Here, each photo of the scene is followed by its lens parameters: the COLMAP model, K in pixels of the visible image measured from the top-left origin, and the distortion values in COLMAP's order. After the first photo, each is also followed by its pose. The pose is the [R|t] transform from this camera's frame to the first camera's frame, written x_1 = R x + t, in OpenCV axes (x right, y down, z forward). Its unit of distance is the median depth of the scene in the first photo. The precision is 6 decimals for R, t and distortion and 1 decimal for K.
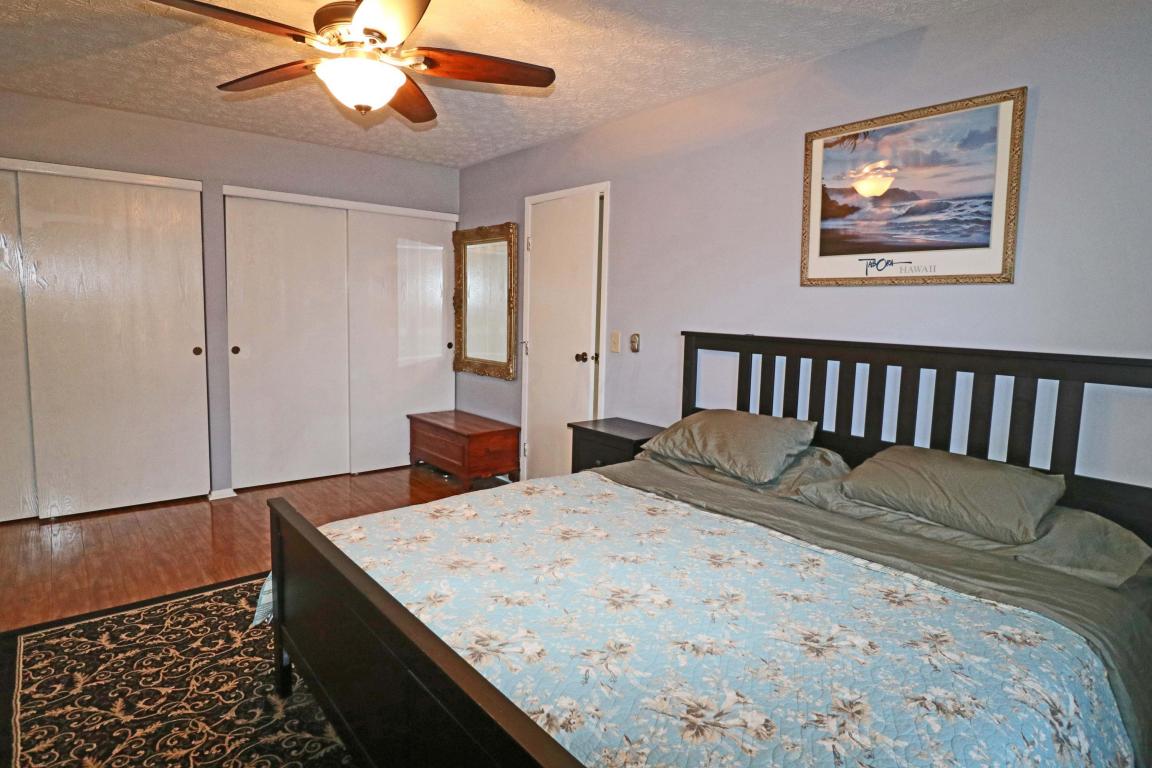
lens RADIAL K [[636.5, 0, 566.1], [0, 636.5, 368.1], [0, 0, 1]] dist [0.005912, -0.014009]
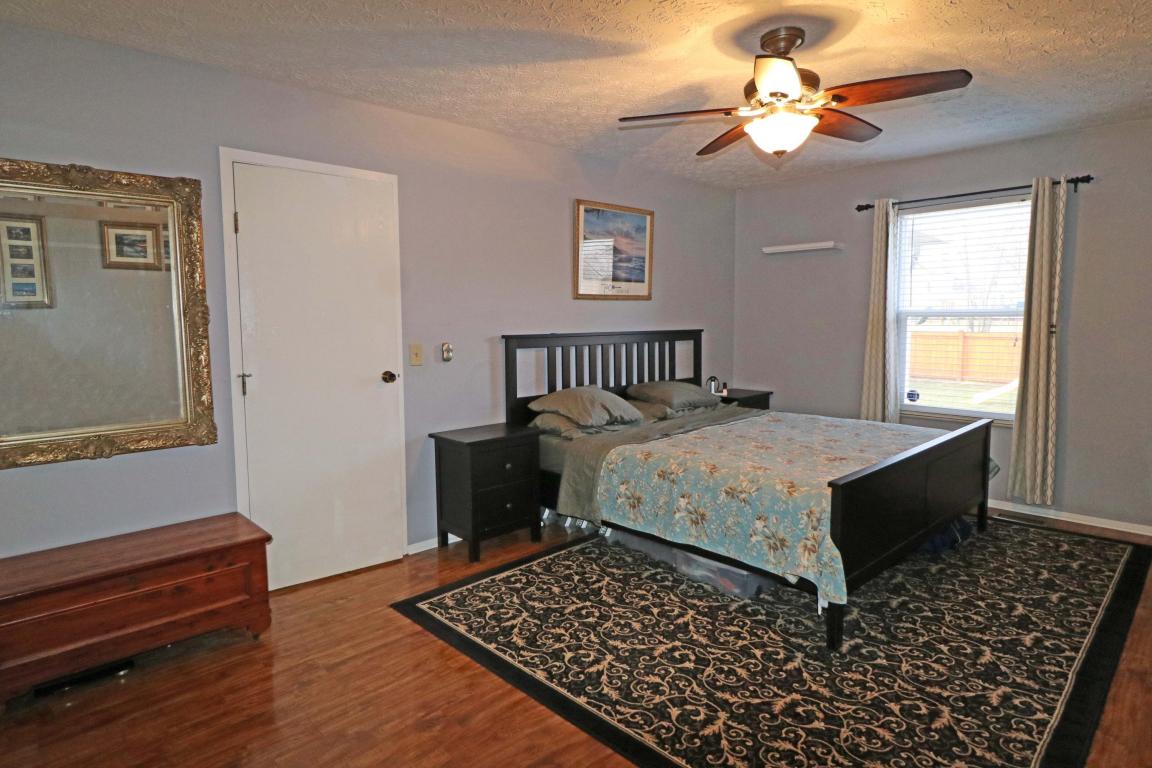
lens RADIAL K [[636.5, 0, 556.1], [0, 636.5, 372.8], [0, 0, 1]] dist [0.005912, -0.014009]
pose [[-0.063644, -0.108512, 0.992056, -1.205197], [0.104042, 0.987933, 0.114736, -0.140178], [-0.992534, 0.110518, -0.051586, 1.199557]]
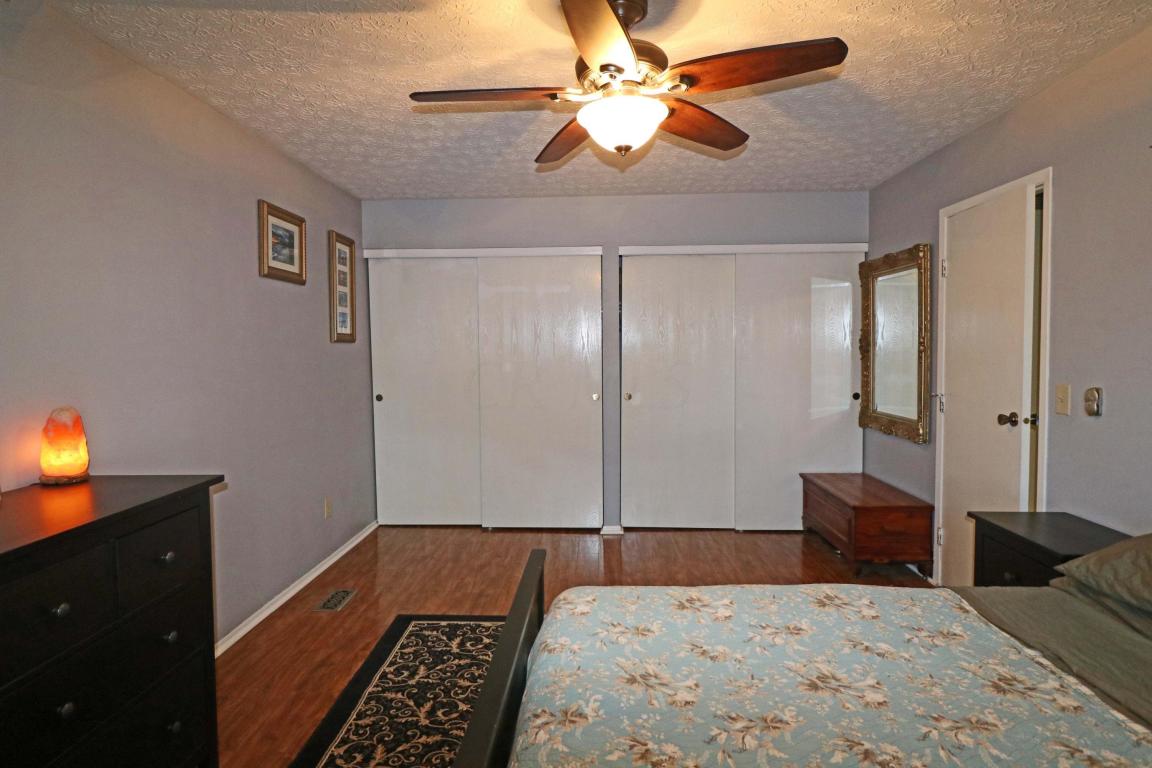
lens RADIAL K [[636.5, 0, 560.8], [0, 636.5, 371.2], [0, 0, 1]] dist [0.005912, -0.014009]
pose [[0.739537, -0.002990, -0.673109, 0.193044], [-0.040260, 0.998003, -0.048667, -0.023175], [0.671911, 0.063091, 0.737940, 0.204466]]
